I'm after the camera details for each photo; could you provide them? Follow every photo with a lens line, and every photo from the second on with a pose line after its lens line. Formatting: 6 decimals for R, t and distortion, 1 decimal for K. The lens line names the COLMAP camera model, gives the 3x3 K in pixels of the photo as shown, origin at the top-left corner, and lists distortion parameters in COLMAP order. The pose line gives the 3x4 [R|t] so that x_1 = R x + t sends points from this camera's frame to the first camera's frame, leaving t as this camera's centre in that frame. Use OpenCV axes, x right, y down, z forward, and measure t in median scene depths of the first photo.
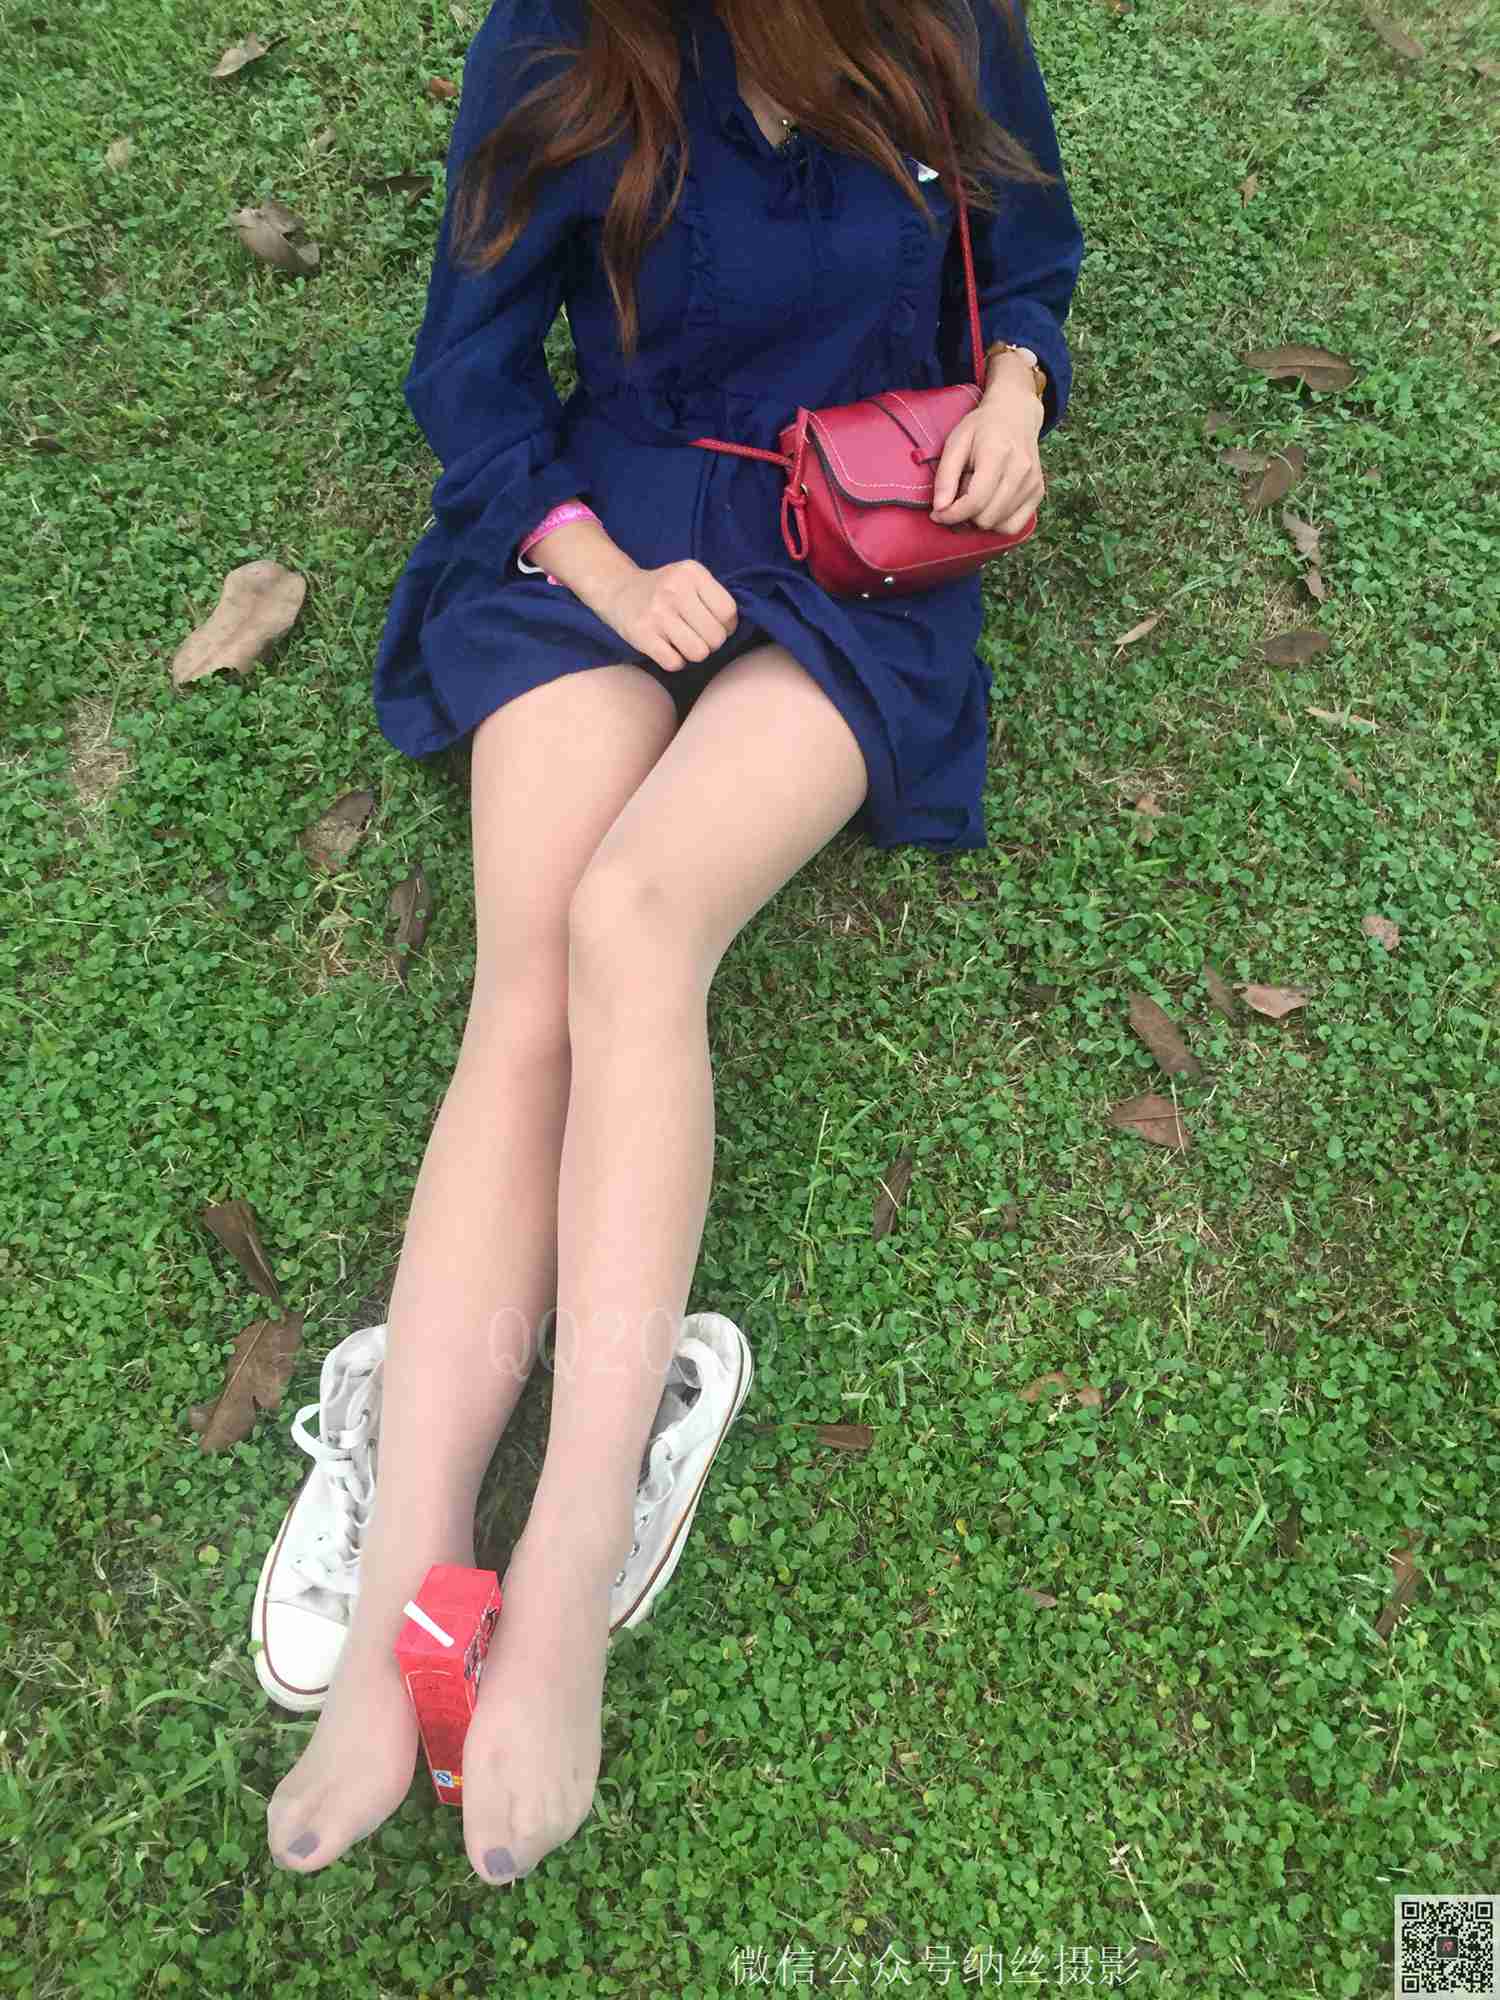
lens RADIAL K [[1714.4, 0, 745.3], [0, 1714.4, 980.0], [0, 0, 1]] dist [0.075553, -0.105251]
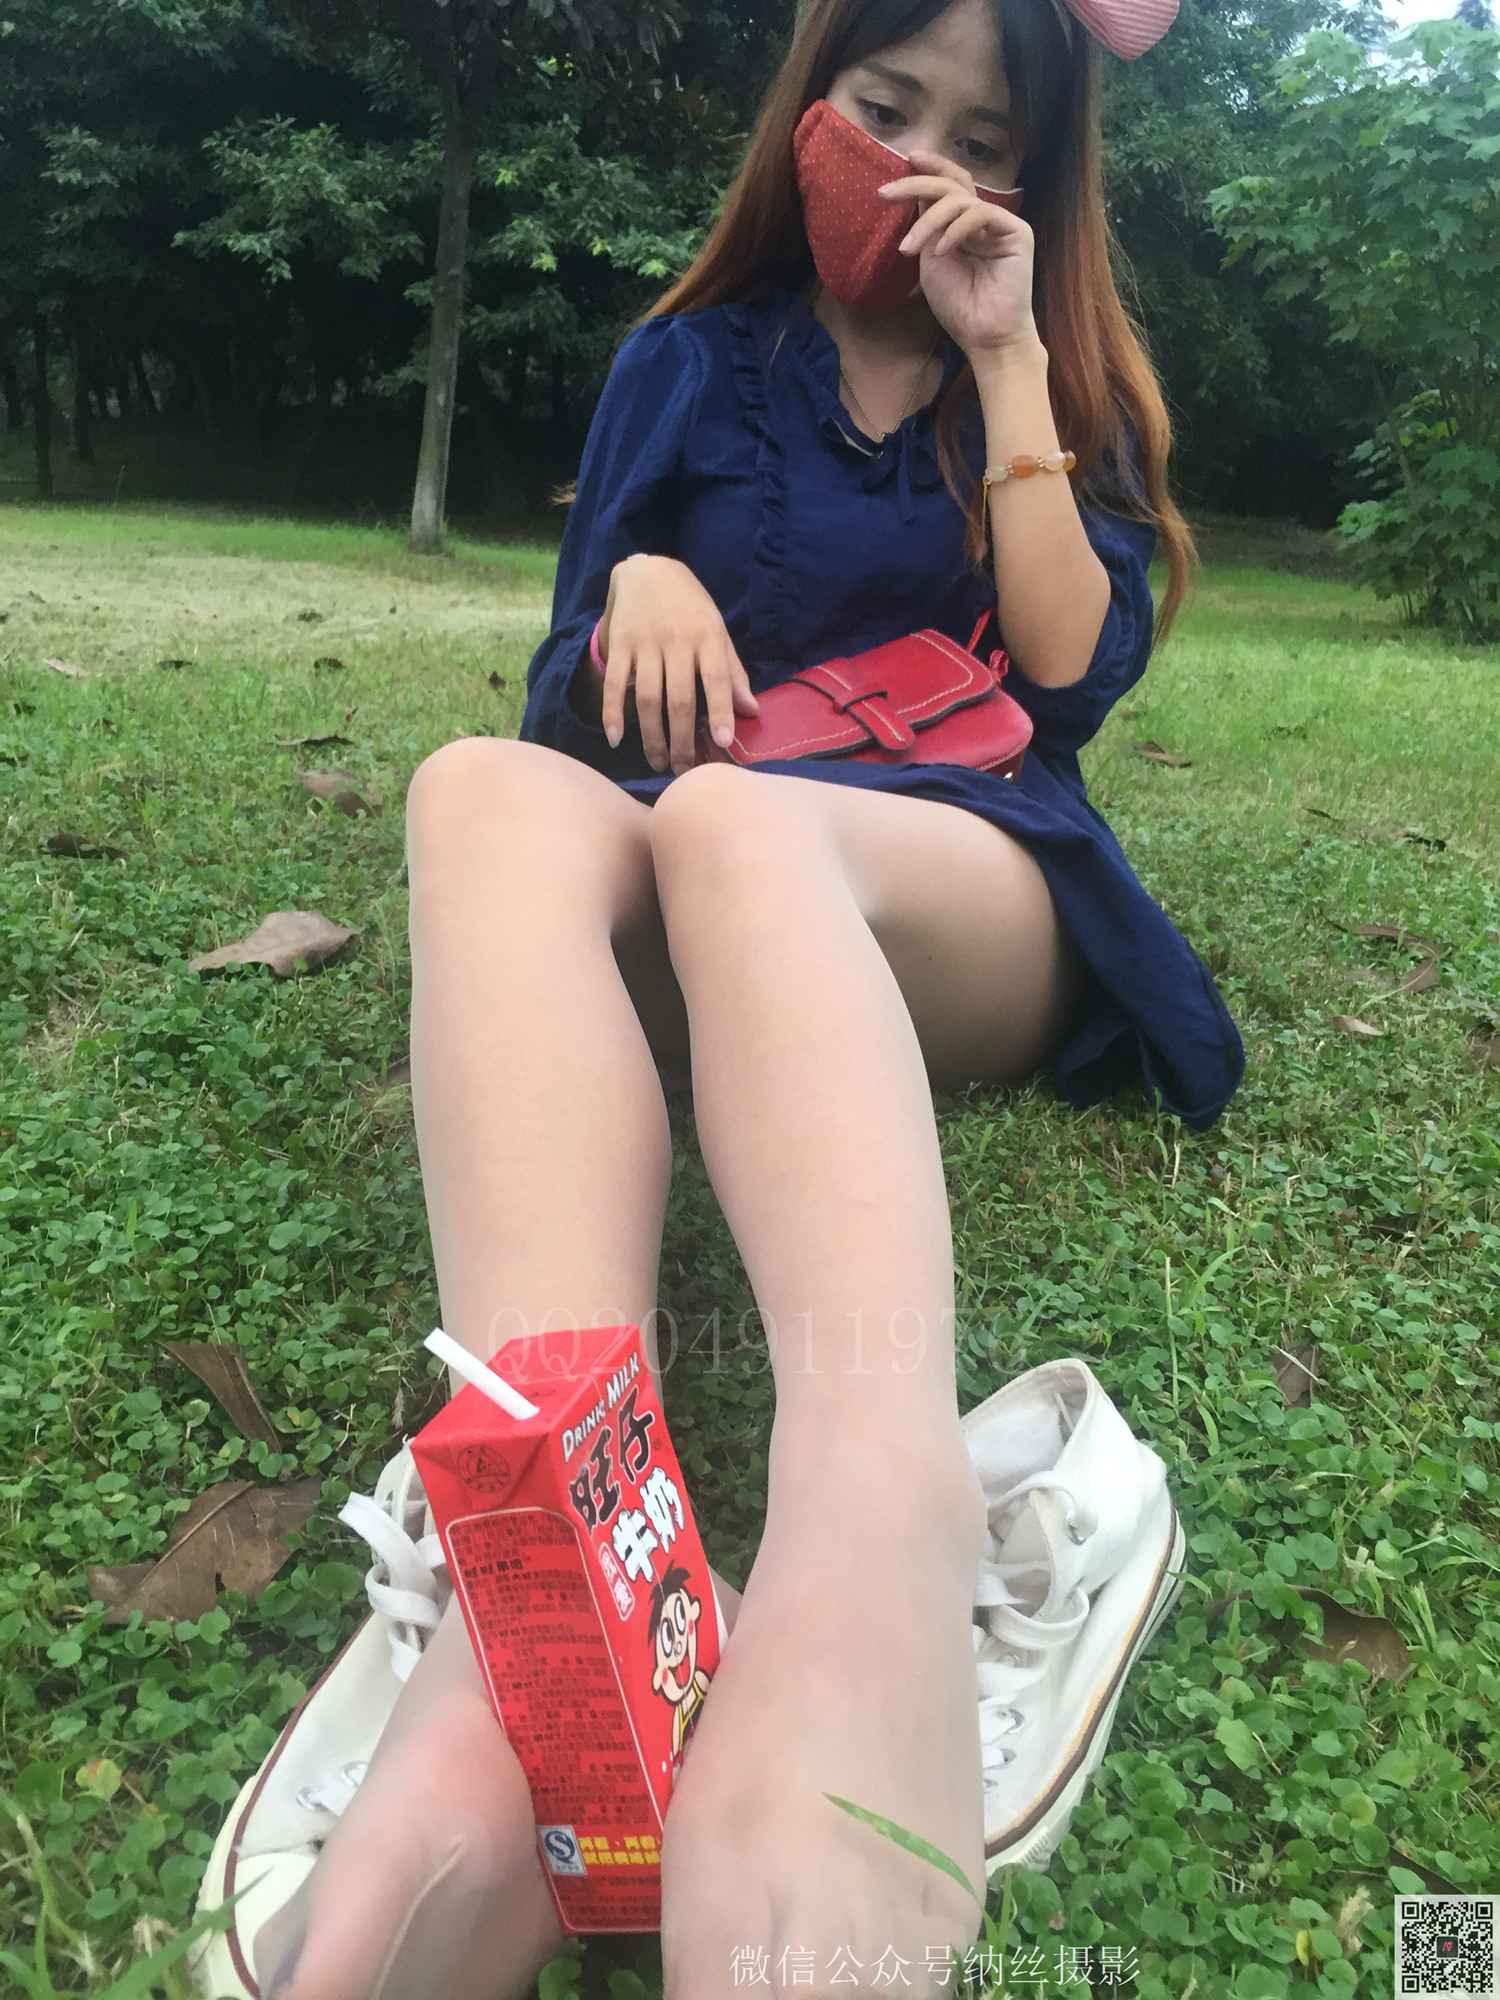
lens RADIAL K [[1714.4, 0, 745.6], [0, 1714.4, 992.5], [0, 0, 1]] dist [0.075553, -0.105251]
pose [[0.995200, 0.051663, 0.083117, -0.150716], [0.014145, 0.764454, -0.644523, 0.369260], [-0.096837, 0.642605, 0.760053, 0.404684]]
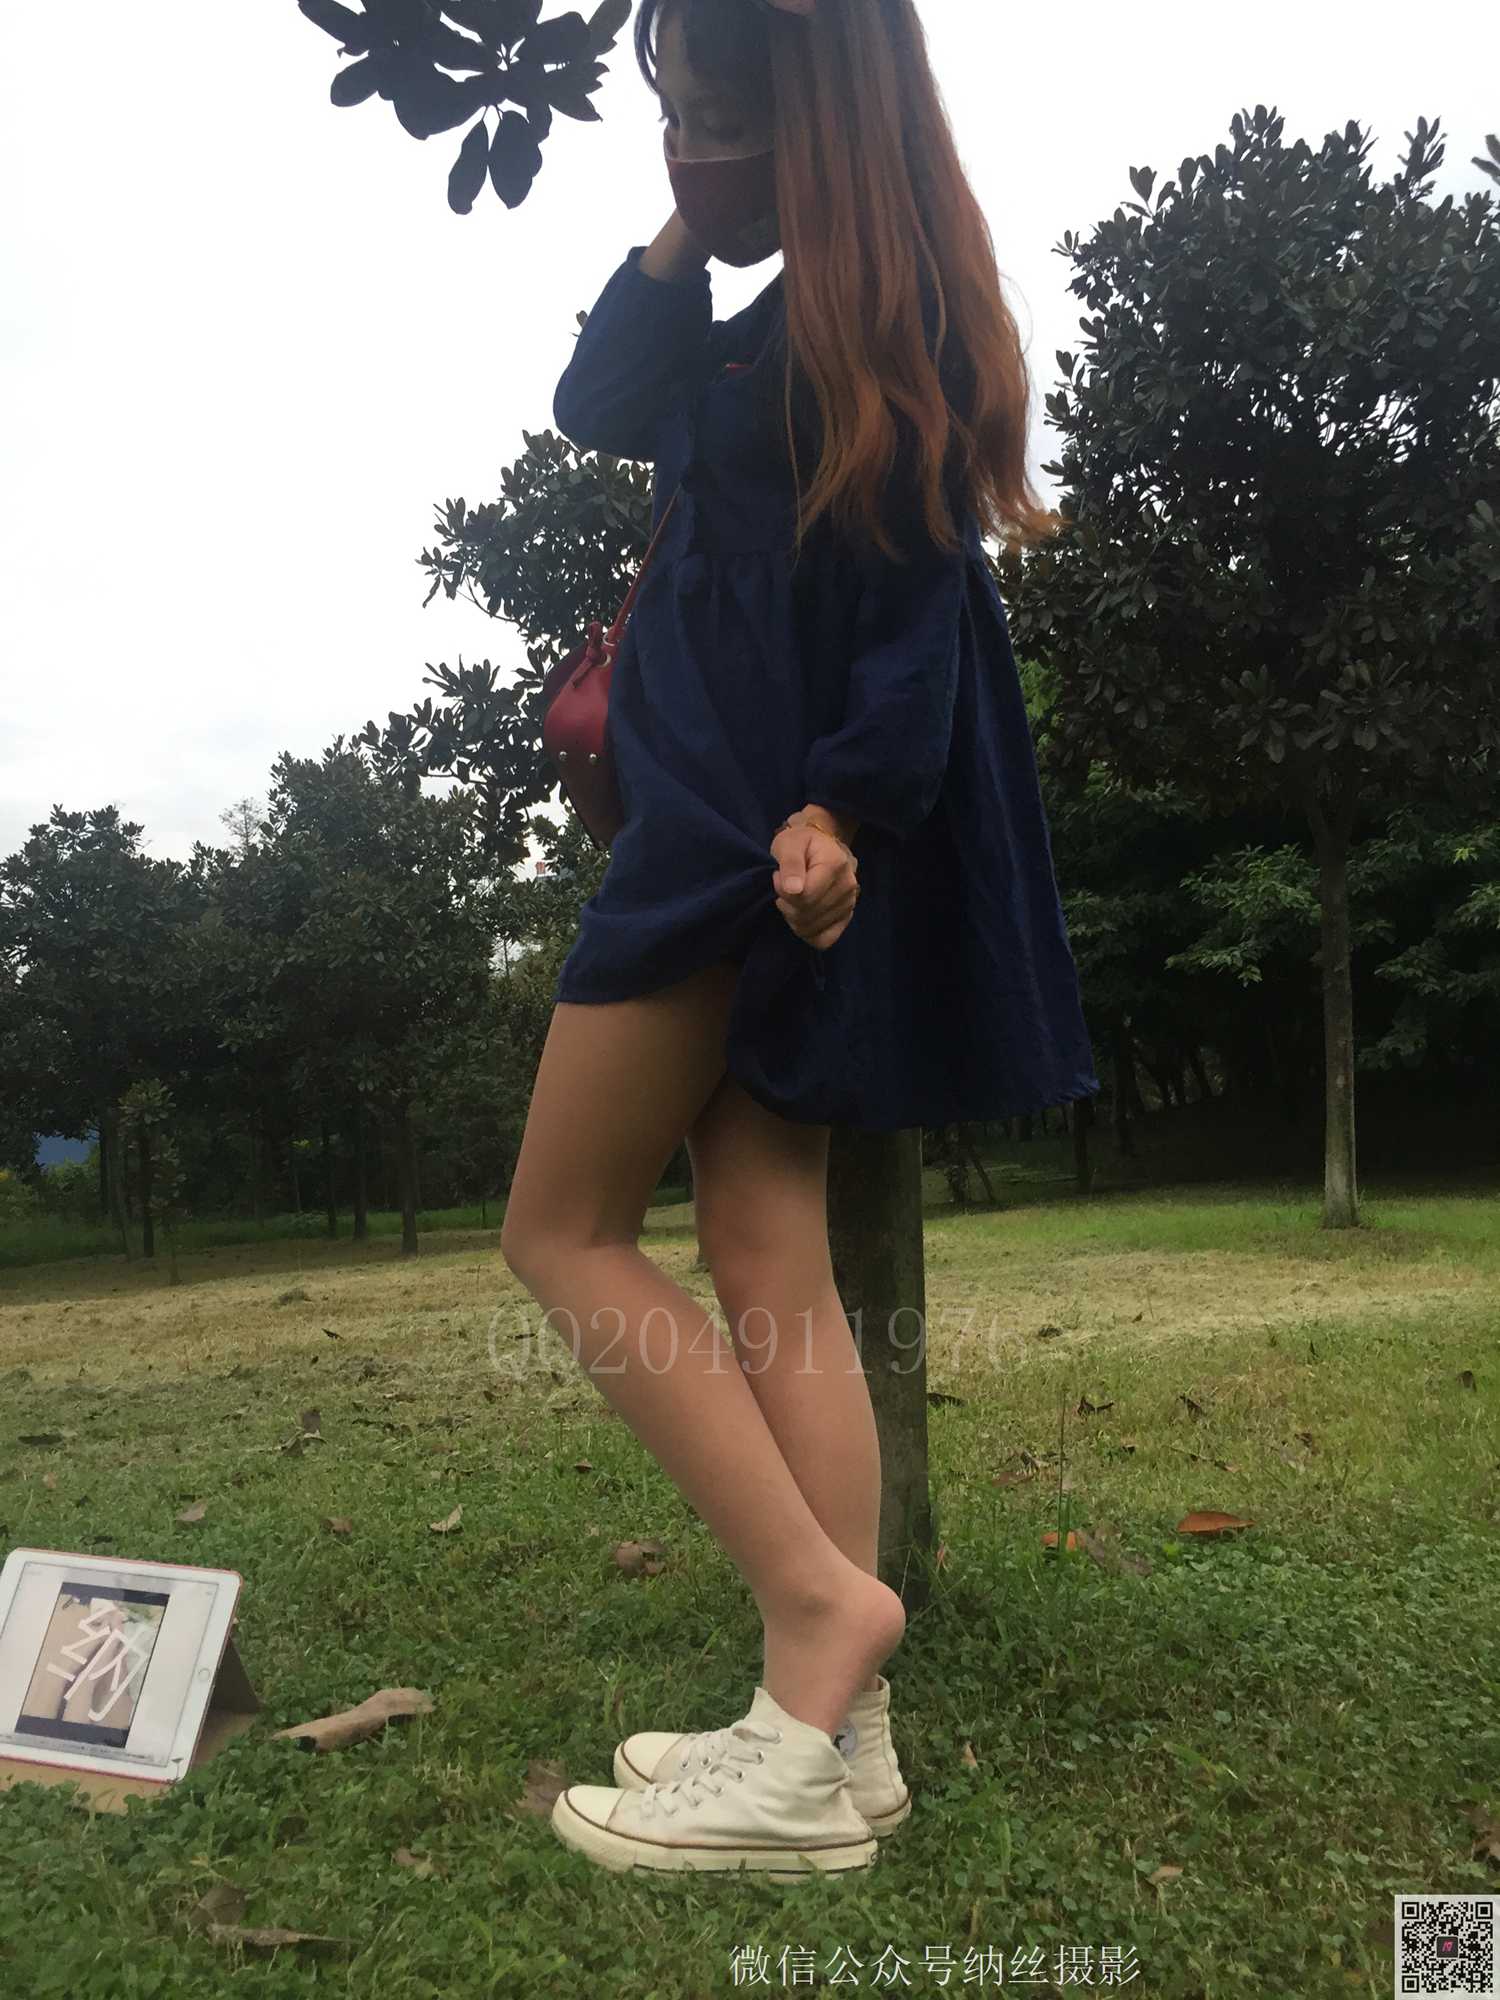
lens RADIAL K [[1714.4, 0, 777.5], [0, 1714.4, 995.0], [0, 0, 1]] dist [0.075553, -0.105251]
pose [[0.868951, -0.090006, -0.486645, 0.525671], [-0.379748, 0.509303, -0.772271, 0.309902], [0.317359, 0.855868, 0.408379, 0.297486]]
